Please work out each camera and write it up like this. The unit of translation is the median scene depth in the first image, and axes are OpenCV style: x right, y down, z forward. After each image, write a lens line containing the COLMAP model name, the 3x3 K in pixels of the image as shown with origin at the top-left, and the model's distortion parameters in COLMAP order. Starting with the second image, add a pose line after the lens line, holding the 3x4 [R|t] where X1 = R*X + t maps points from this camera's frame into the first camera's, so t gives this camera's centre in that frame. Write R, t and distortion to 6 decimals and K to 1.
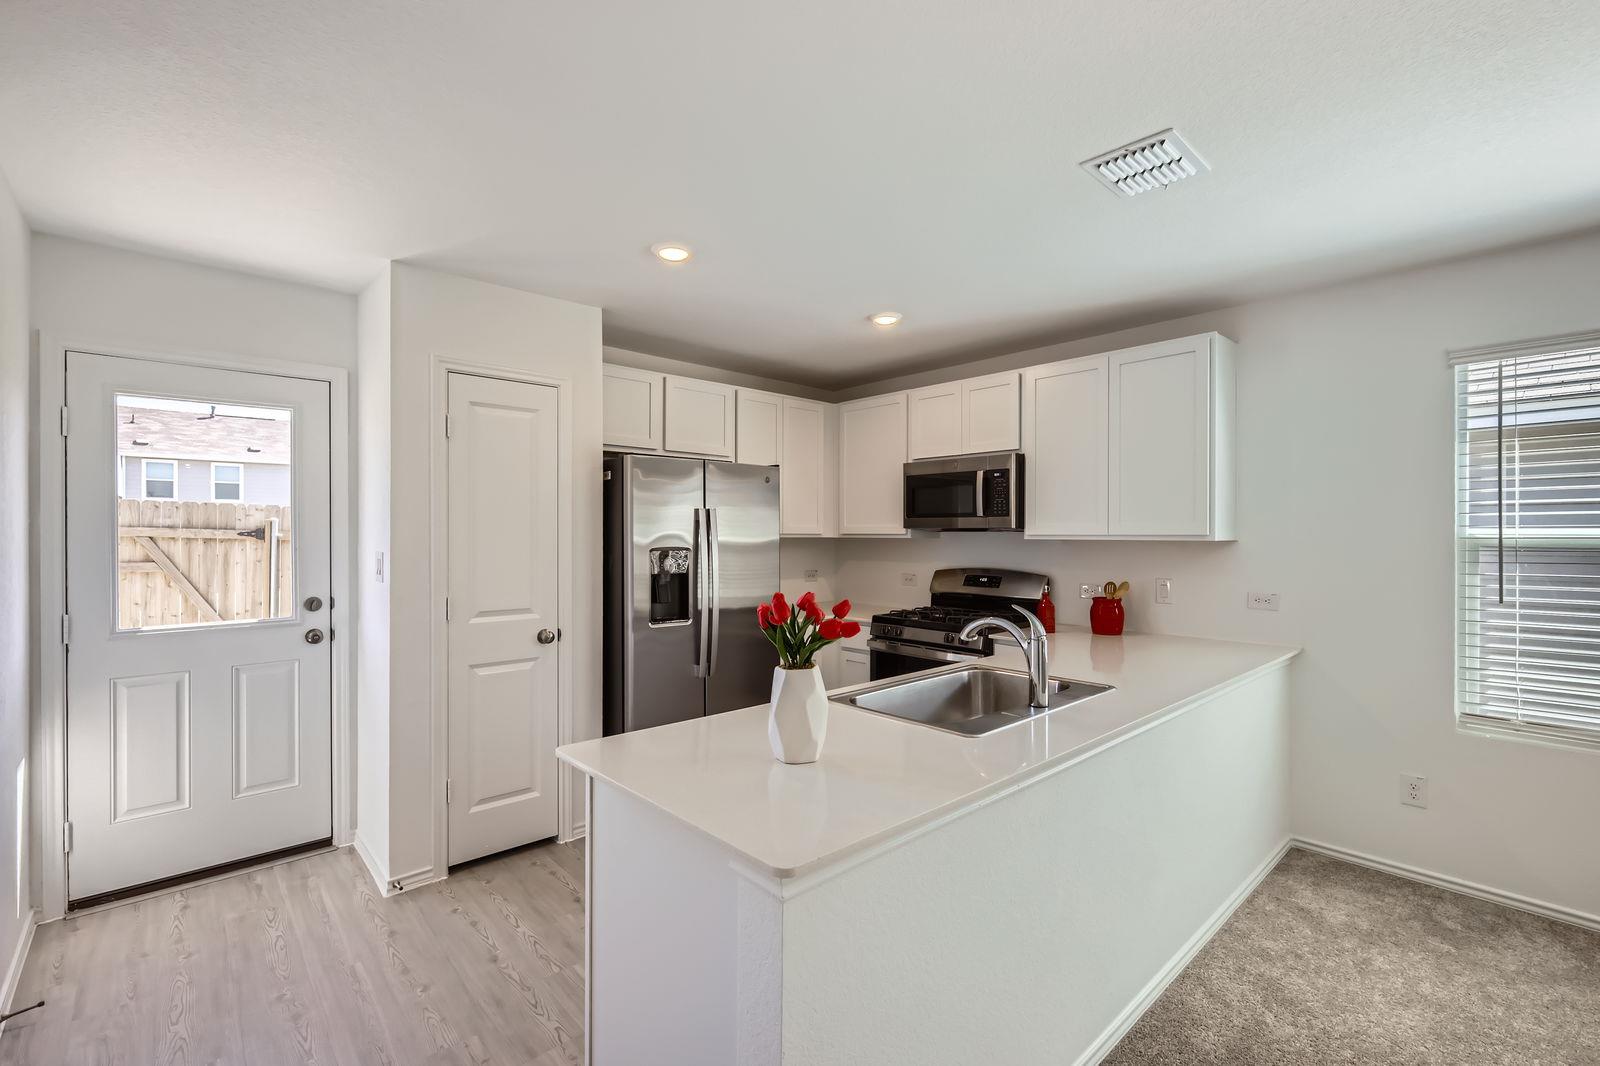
lens RADIAL K [[703.3, 0, 803.2], [0, 703.3, 539.8], [0, 0, 1]] dist [-0.002174, 0.001522]
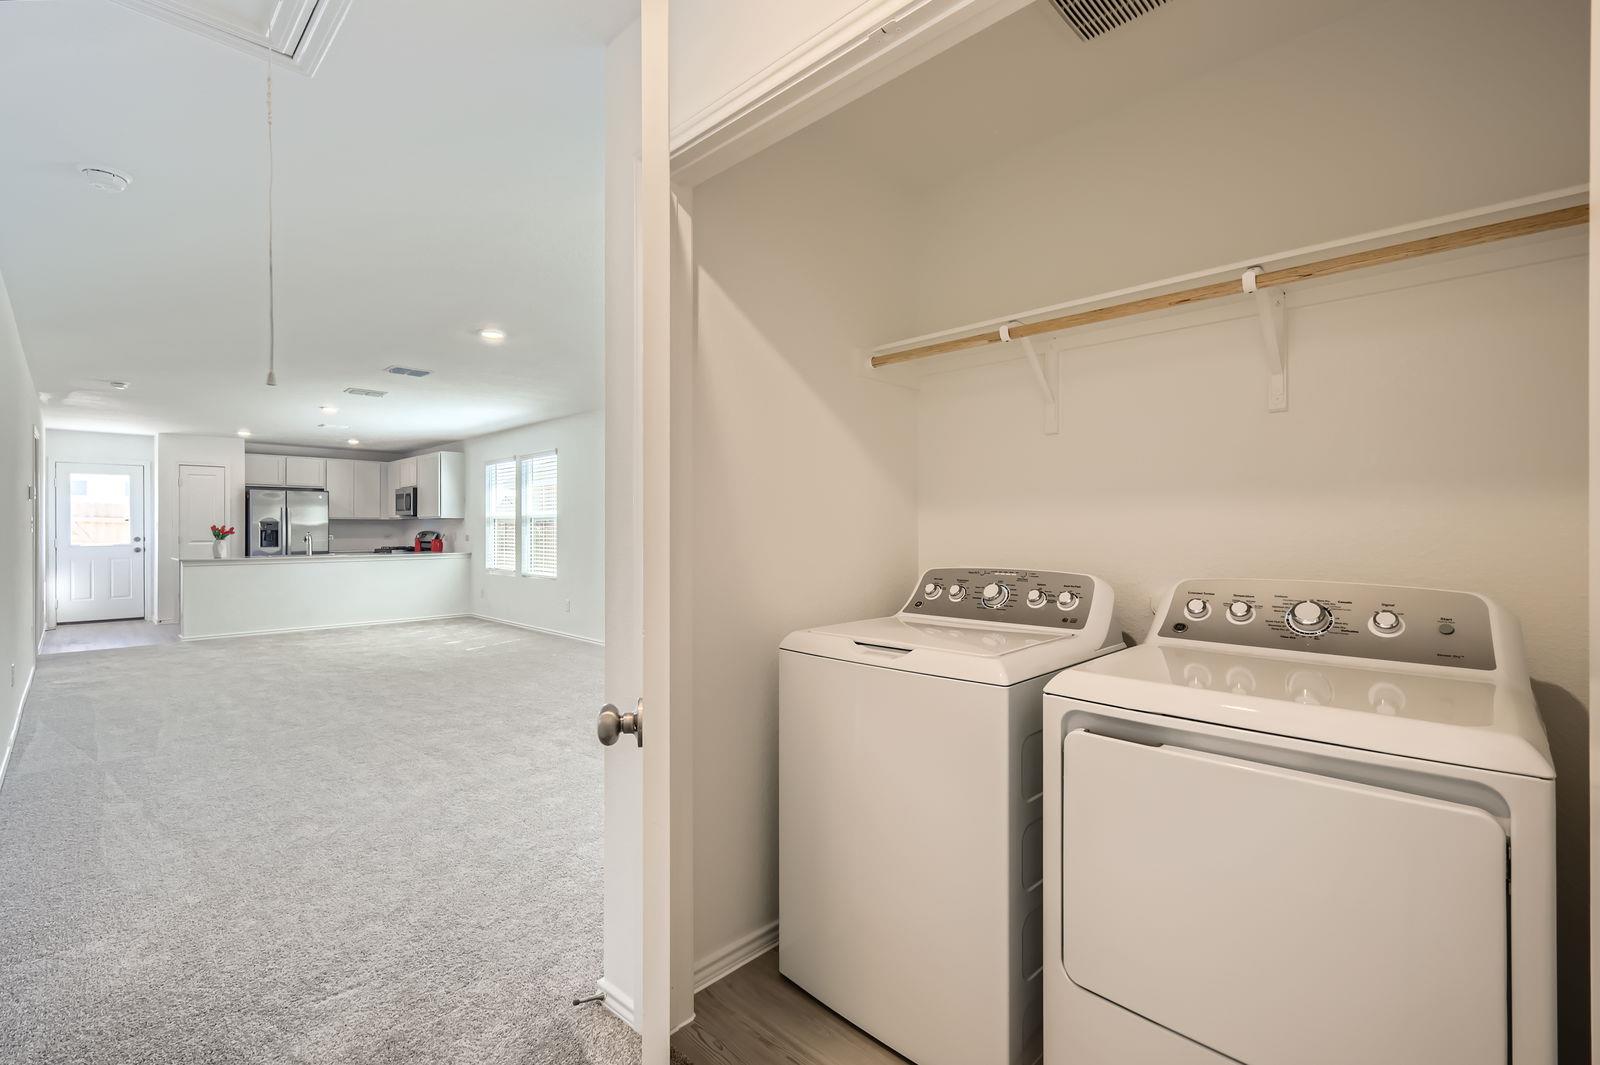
lens RADIAL K [[703.3, 0, 796.3], [0, 703.3, 531.0], [0, 0, 1]] dist [-0.002174, 0.001522]
pose [[0.998218, -0.002872, 0.059596, 1.697357], [0.003127, 0.999986, -0.004194, 0.066041], [-0.059583, 0.004373, 0.998214, -1.903490]]
